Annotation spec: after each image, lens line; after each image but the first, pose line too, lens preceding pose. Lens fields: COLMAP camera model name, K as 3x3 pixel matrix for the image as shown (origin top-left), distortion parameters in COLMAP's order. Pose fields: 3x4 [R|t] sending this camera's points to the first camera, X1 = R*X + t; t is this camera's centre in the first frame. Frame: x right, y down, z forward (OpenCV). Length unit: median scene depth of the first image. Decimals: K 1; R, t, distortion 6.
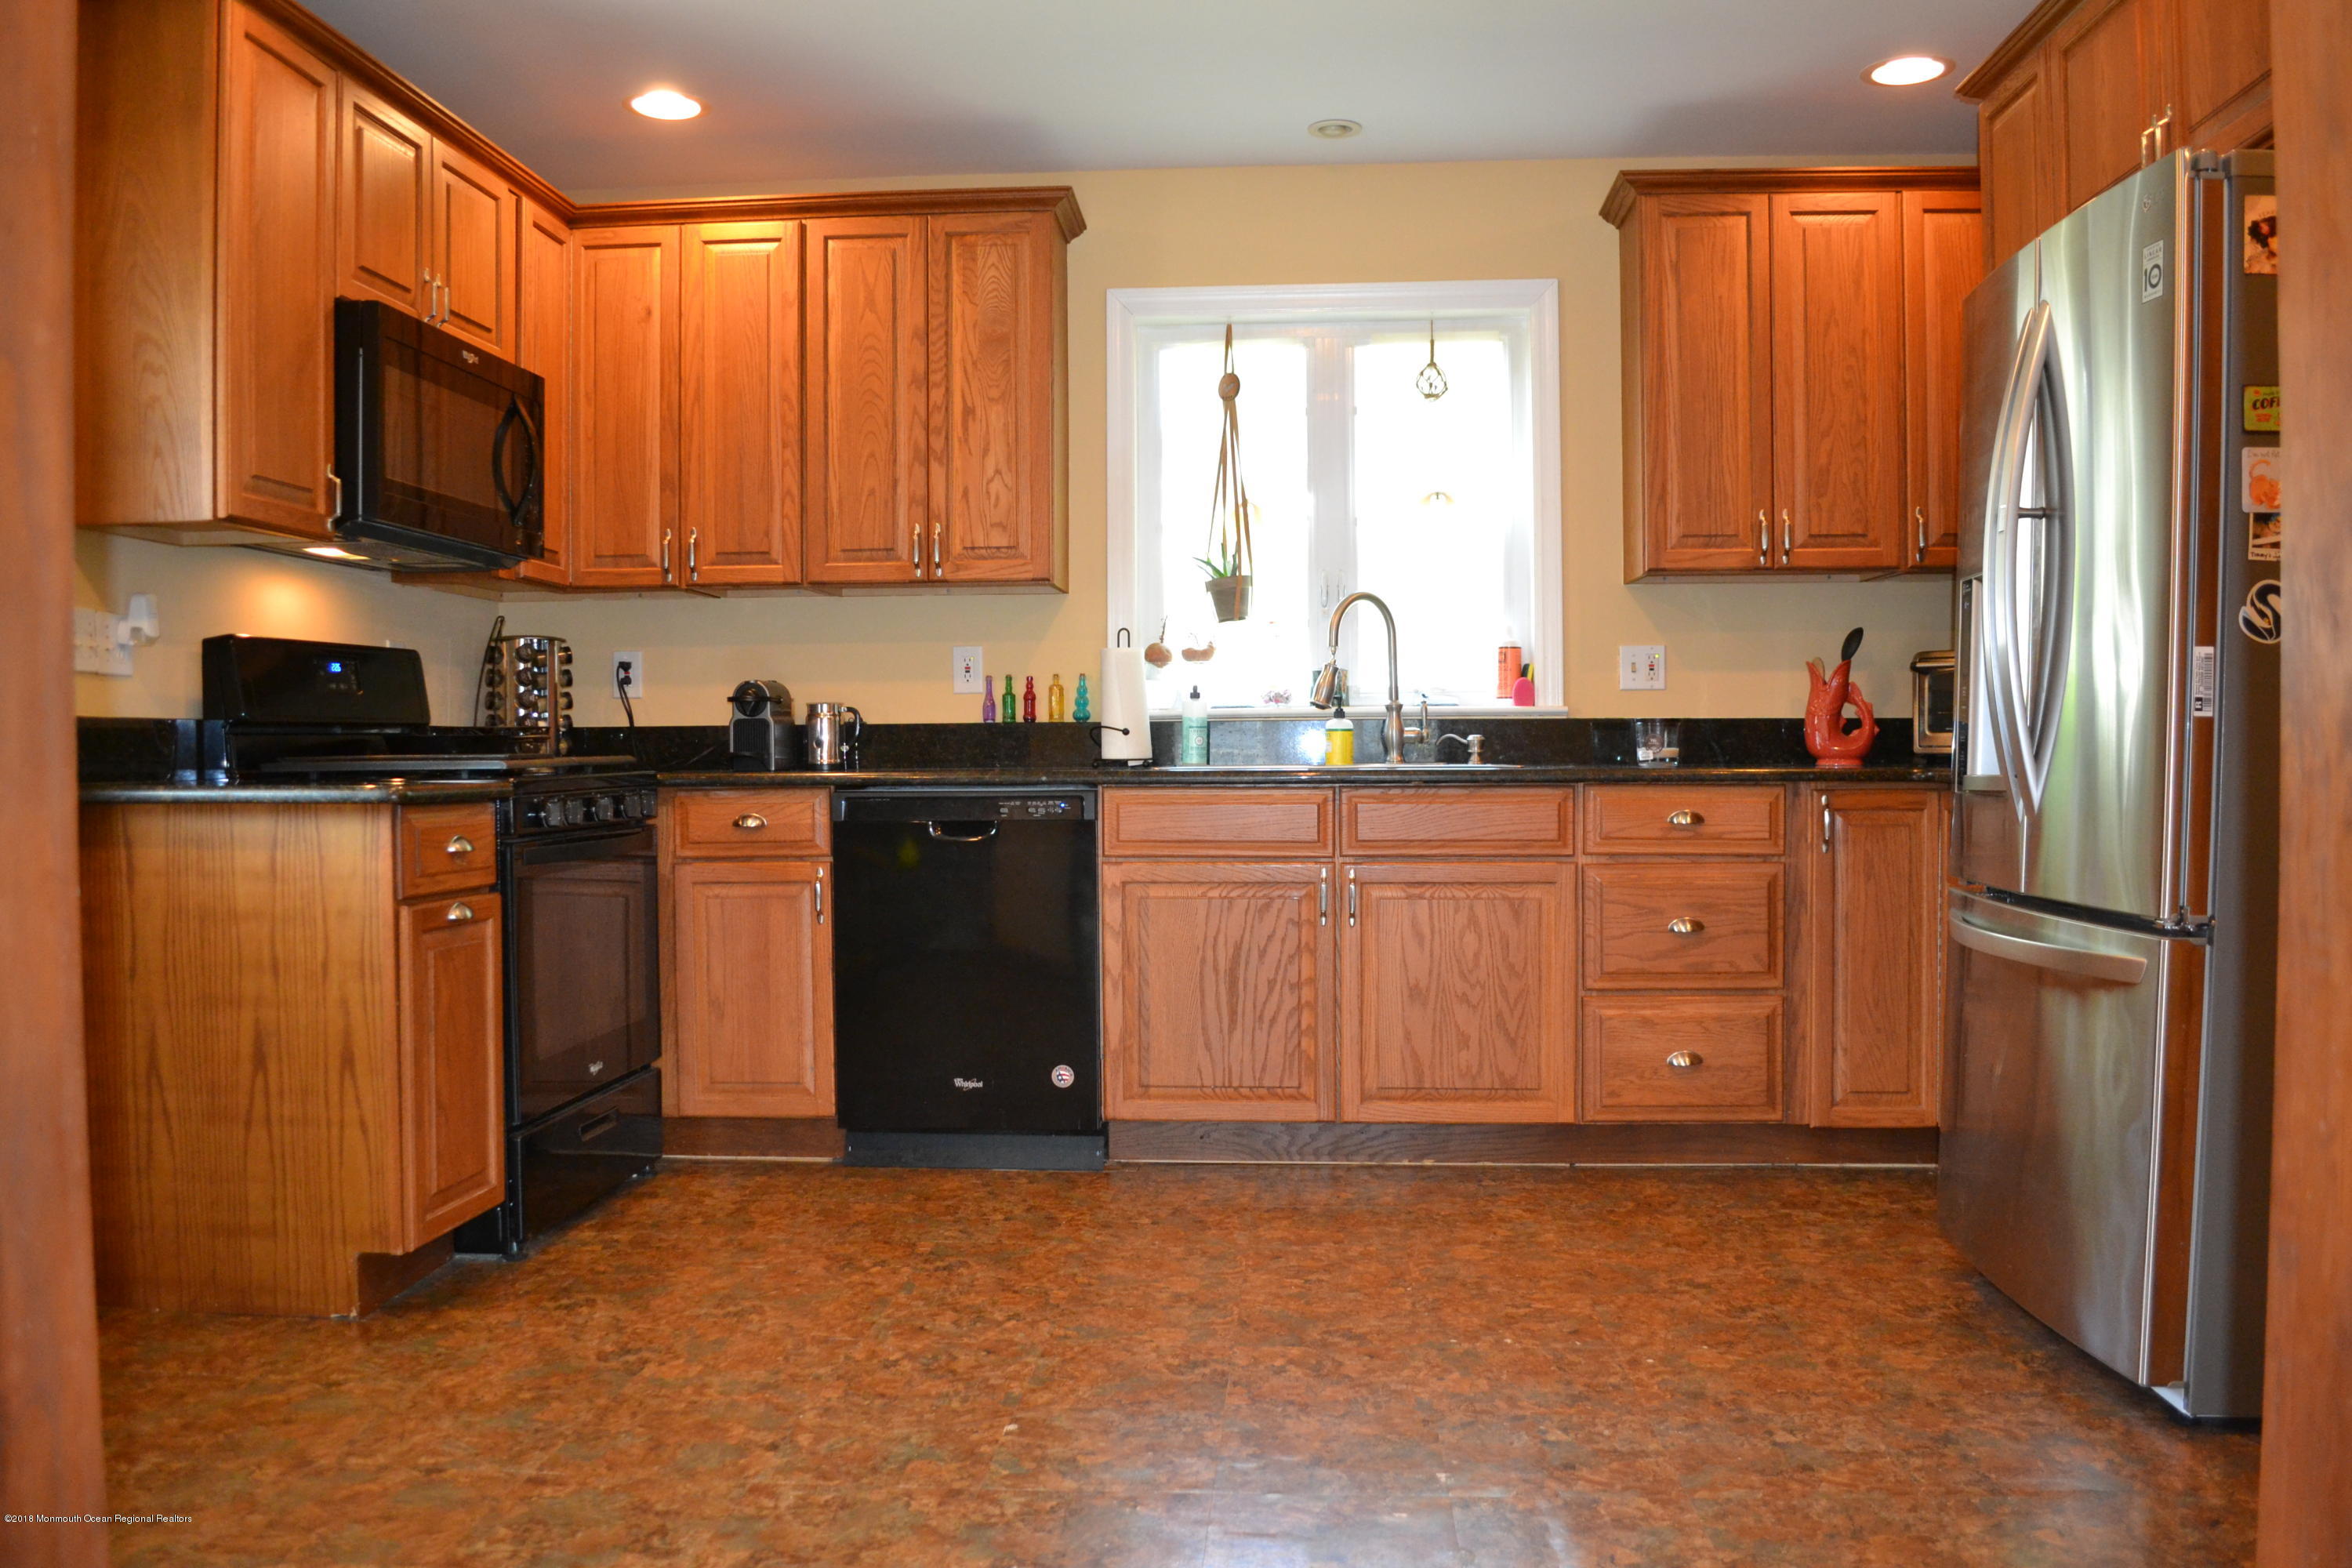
lens RADIAL K [[1856.7, 0, 1176.0], [0, 1856.7, 784.0], [0, 0, 1]] dist [-0.079430, 0.004479]
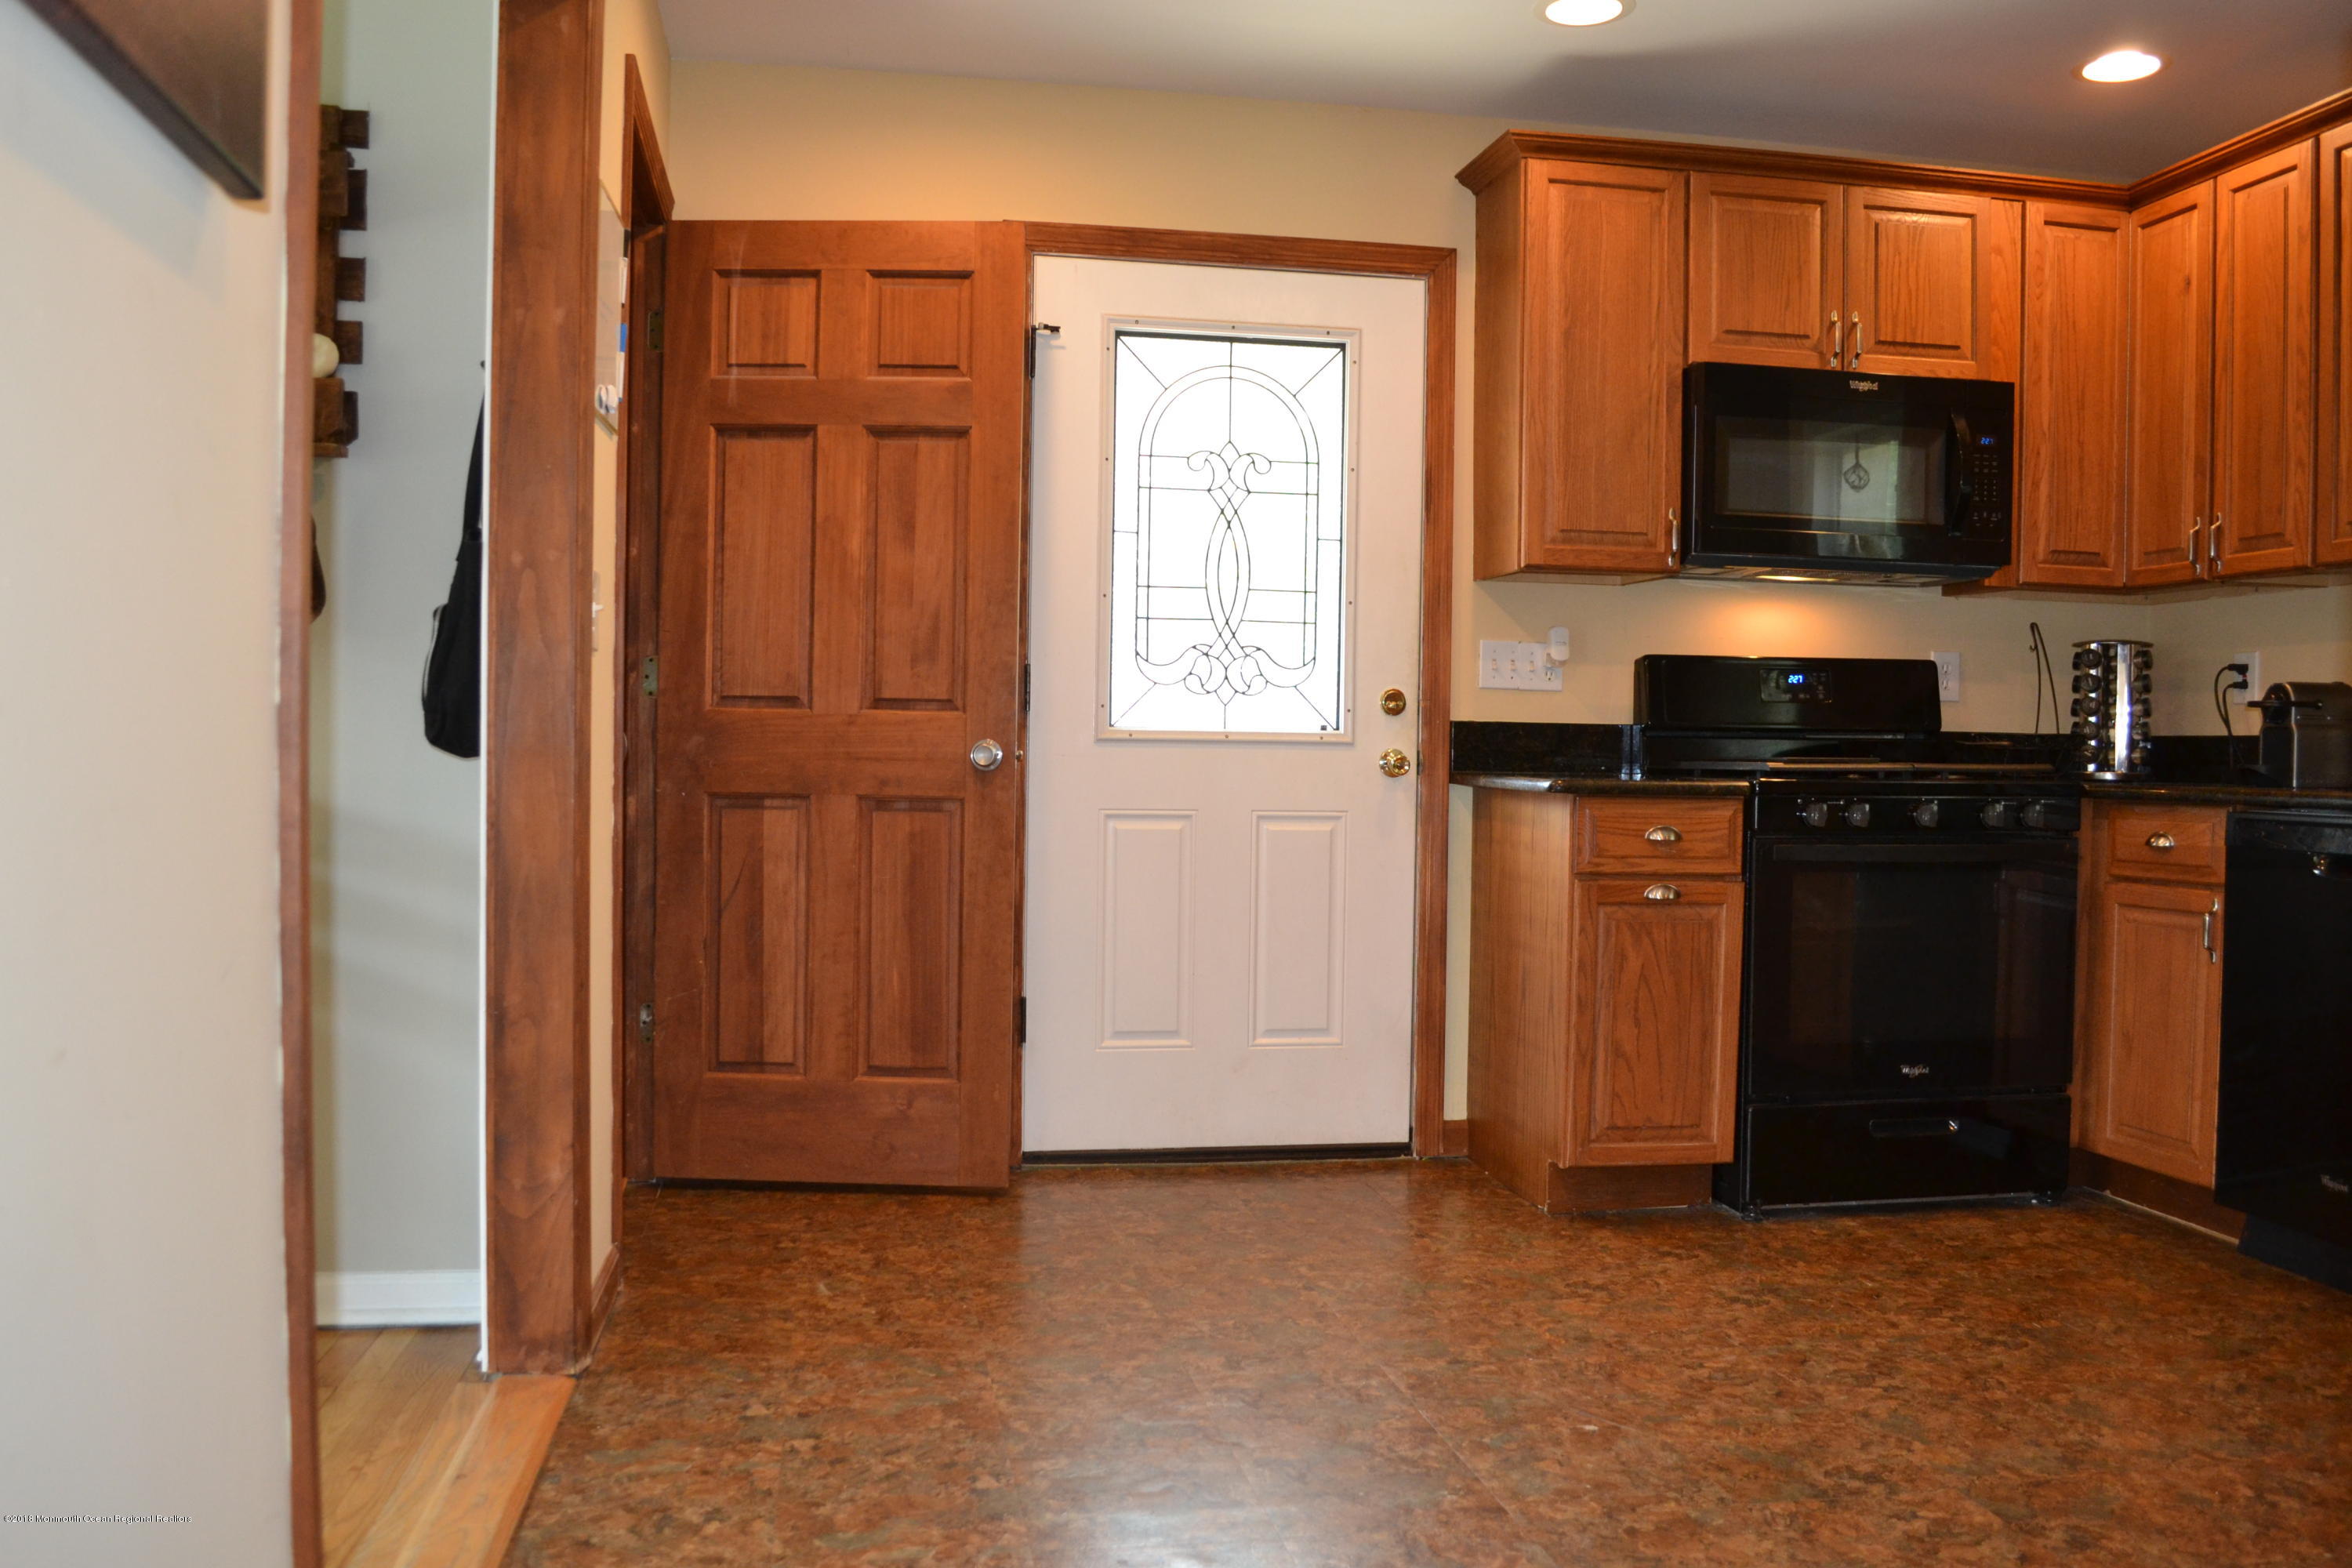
lens RADIAL K [[1856.7, 0, 1176.0], [0, 1856.7, 784.0], [0, 0, 1]] dist [-0.079430, 0.004479]
pose [[0.263970, 0.032163, -0.963995, 0.612548], [-0.034614, 0.999116, 0.023856, -0.014715], [0.963910, 0.027070, 0.264849, 0.381822]]
